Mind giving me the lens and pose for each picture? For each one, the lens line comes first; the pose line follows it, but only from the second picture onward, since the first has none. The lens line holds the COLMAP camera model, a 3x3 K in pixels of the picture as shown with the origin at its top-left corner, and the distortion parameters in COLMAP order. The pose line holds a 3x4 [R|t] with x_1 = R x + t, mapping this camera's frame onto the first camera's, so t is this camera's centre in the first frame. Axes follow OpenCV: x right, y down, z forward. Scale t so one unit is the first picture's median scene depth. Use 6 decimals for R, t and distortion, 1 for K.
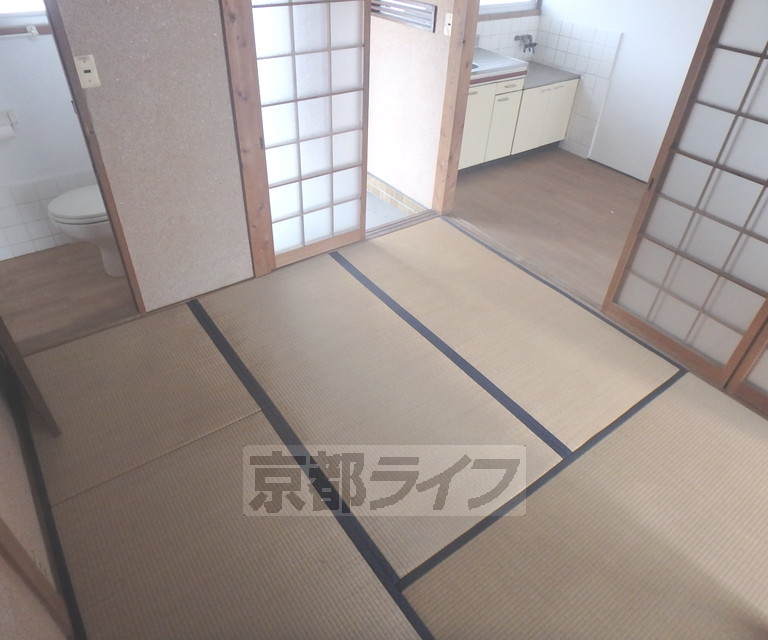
lens RADIAL K [[535.2, 0, 374.6], [0, 535.2, 297.3], [0, 0, 1]] dist [-0.039010, -0.001906]
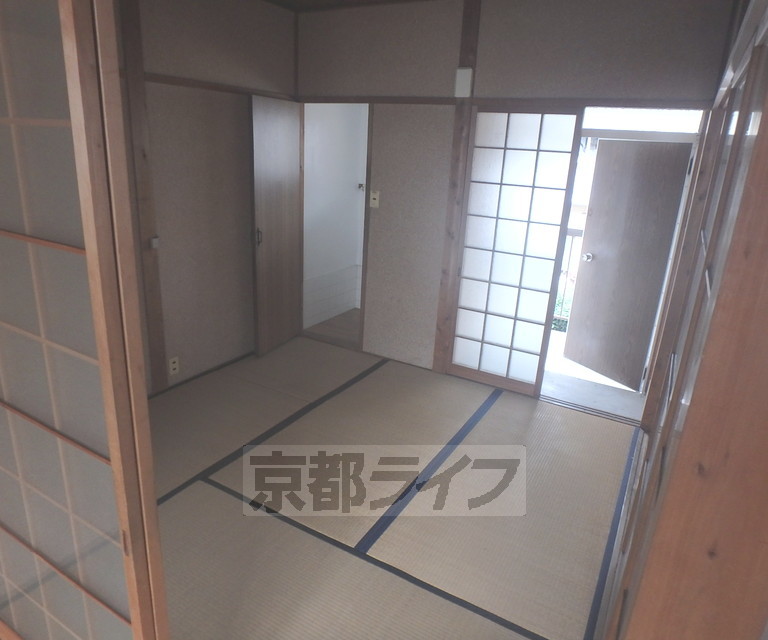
lens RADIAL K [[525.8, 0, 387.7], [0, 525.8, 315.2], [0, 0, 1]] dist [-0.028428, 0.002878]
pose [[0.418718, 0.262242, -0.869427, 0.878745], [-0.572706, 0.819258, -0.028707, -0.053378], [0.704757, 0.509947, 0.493226, 0.249674]]
